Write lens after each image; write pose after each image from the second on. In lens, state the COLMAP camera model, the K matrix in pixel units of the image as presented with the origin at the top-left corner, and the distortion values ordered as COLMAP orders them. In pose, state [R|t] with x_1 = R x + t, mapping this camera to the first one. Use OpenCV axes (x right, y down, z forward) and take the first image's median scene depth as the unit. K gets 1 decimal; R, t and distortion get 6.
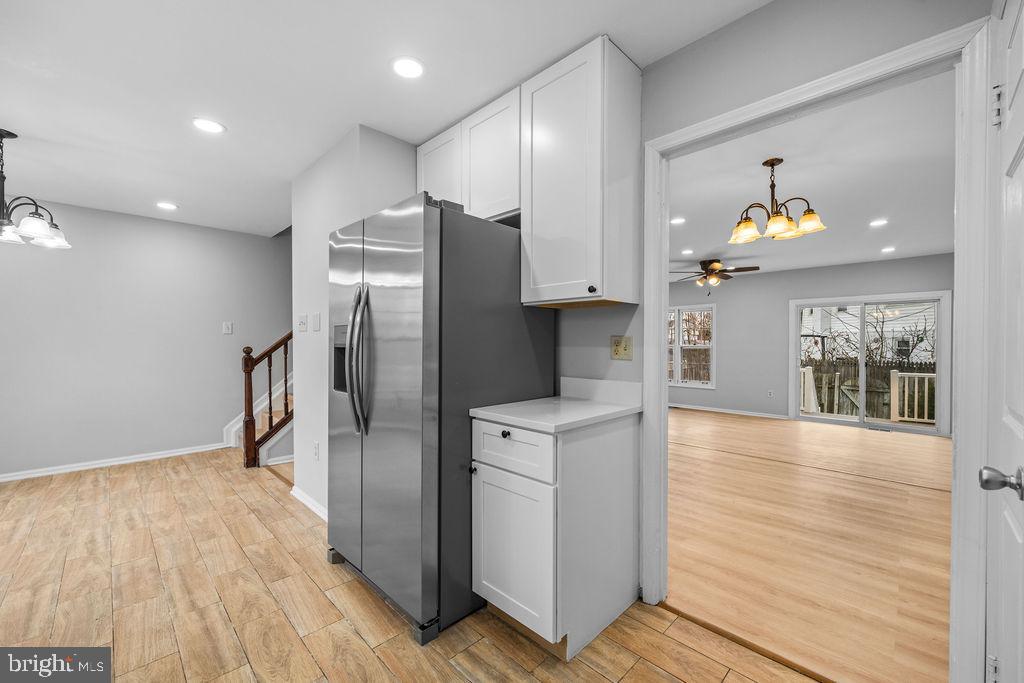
lens RADIAL K [[408.8, 0, 511.4], [0, 408.8, 346.9], [0, 0, 1]] dist [-0.003684, 0.000765]
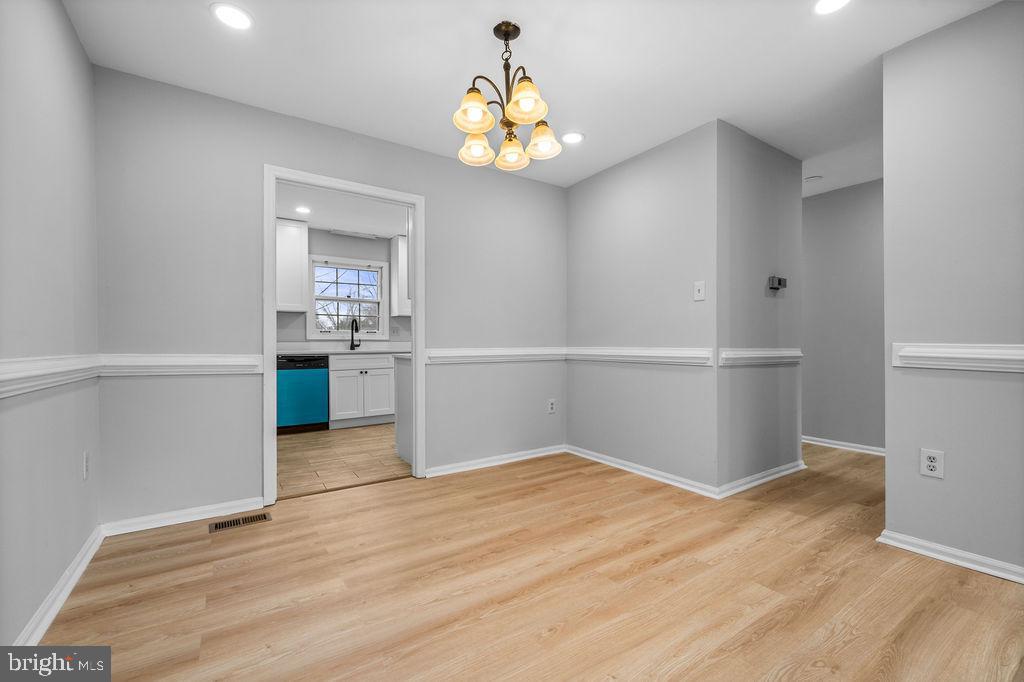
lens RADIAL K [[425.1, 0, 513.5], [0, 425.1, 344.1], [0, 0, 1]] dist [-0.001015, -0.000161]
pose [[-0.190137, 0.003239, -0.981752, 1.232221], [-0.010533, 0.999930, 0.005339, 0.050454], [0.981701, 0.011356, -0.190090, 1.073226]]
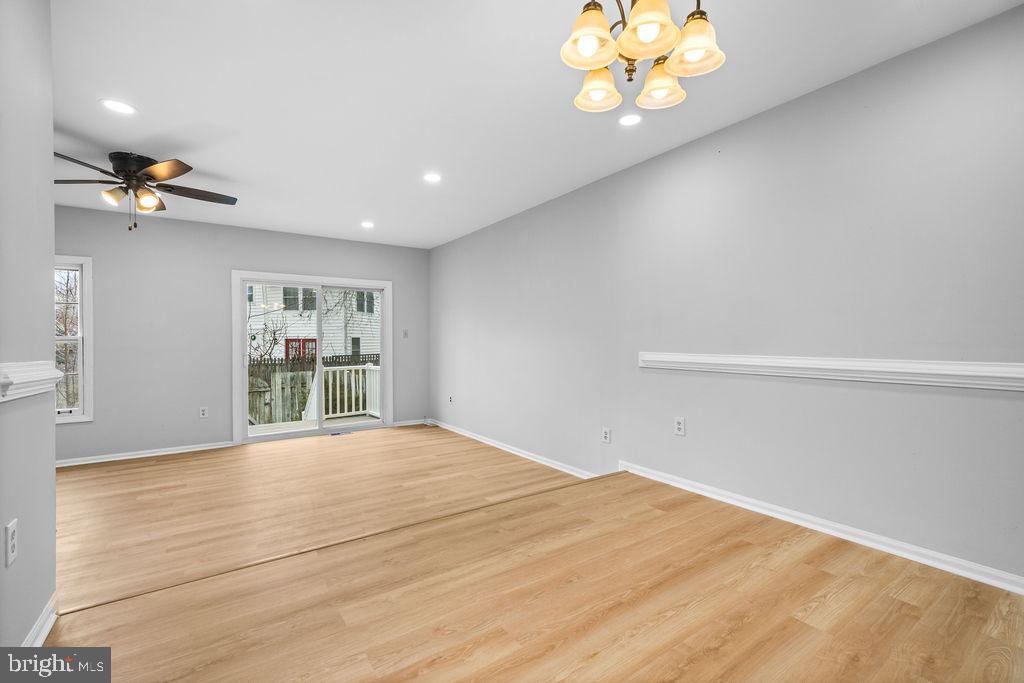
lens RADIAL K [[435.5, 0, 512.1], [0, 435.5, 342.7], [0, 0, 1]] dist [-0.003253, 0.001438]
pose [[0.171846, -0.002907, 0.985119, 0.111951], [0.016925, 0.999857, -0.000001, 0.034251], [-0.984978, 0.016673, 0.171871, 0.995072]]
